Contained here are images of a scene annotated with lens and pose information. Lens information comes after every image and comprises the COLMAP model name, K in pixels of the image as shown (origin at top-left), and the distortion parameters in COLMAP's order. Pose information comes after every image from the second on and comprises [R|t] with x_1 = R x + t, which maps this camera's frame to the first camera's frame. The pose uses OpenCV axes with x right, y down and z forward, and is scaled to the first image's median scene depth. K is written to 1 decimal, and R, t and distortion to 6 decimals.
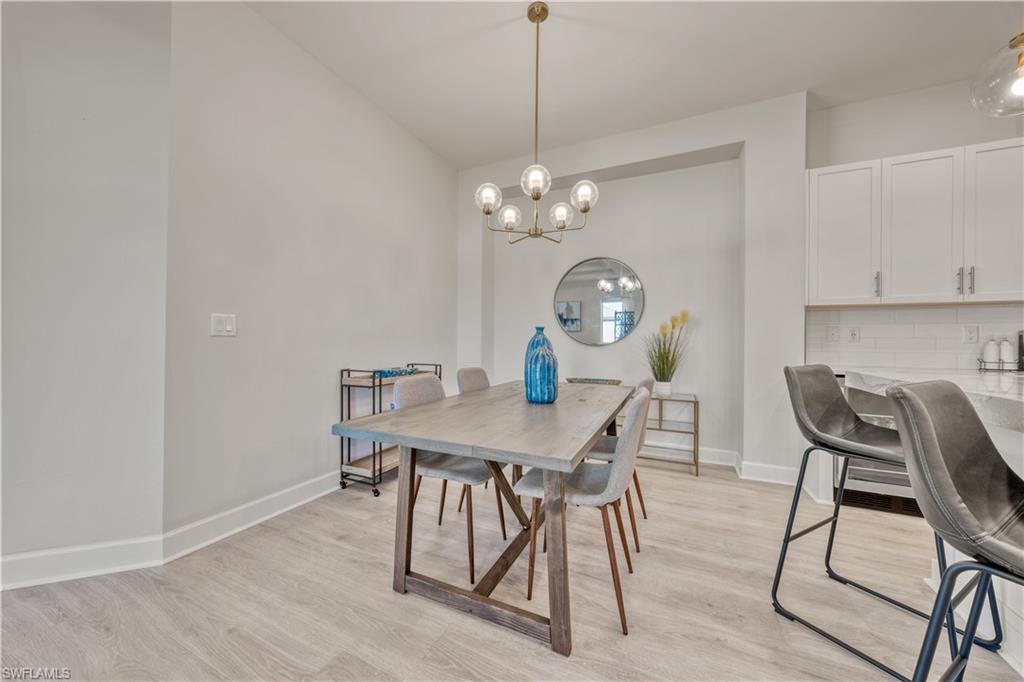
lens RADIAL K [[368.9, 0, 514.8], [0, 368.9, 335.5], [0, 0, 1]] dist [-0.001974, -0.000366]
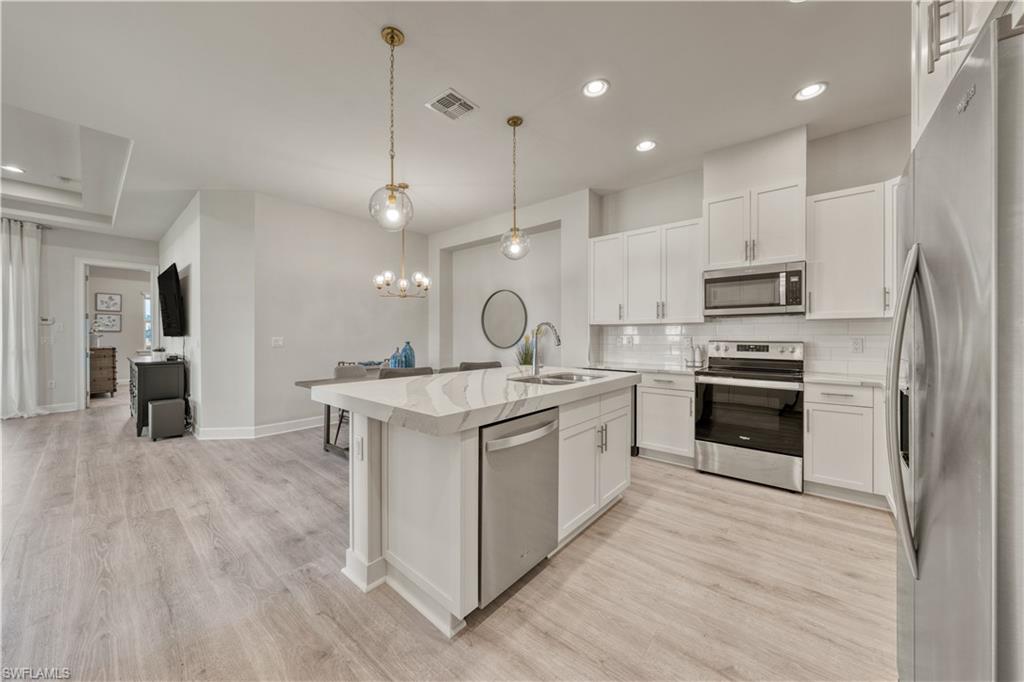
lens RADIAL K [[368.9, 0, 514.8], [0, 368.9, 335.5], [0, 0, 1]] dist [-0.001974, -0.000366]
pose [[0.967619, -0.006904, -0.252320, 1.120718], [0.009990, 0.999890, 0.010948, -0.072727], [0.252217, -0.013114, 0.967582, -0.779366]]
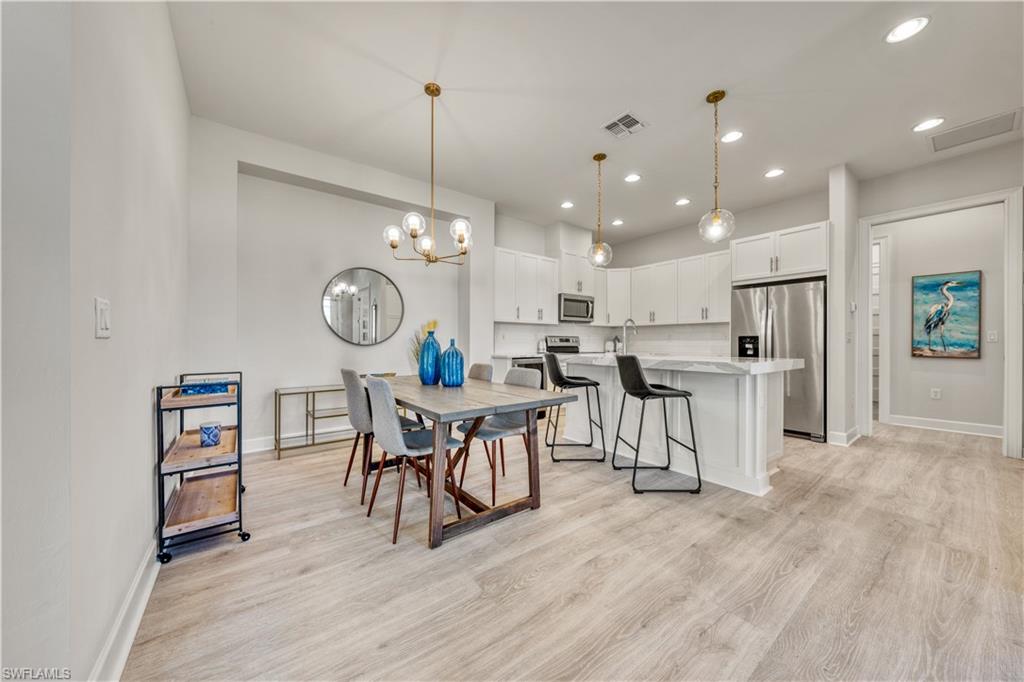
lens RADIAL K [[349.0, 0, 510.8], [0, 349.0, 340.0], [0, 0, 1]] dist [-0.000462, 0.000121]
pose [[0.454048, -0.000336, 0.890977, -0.889980], [-0.011237, 0.999918, 0.006103, -0.002611], [-0.890907, -0.012783, 0.454007, 0.186371]]
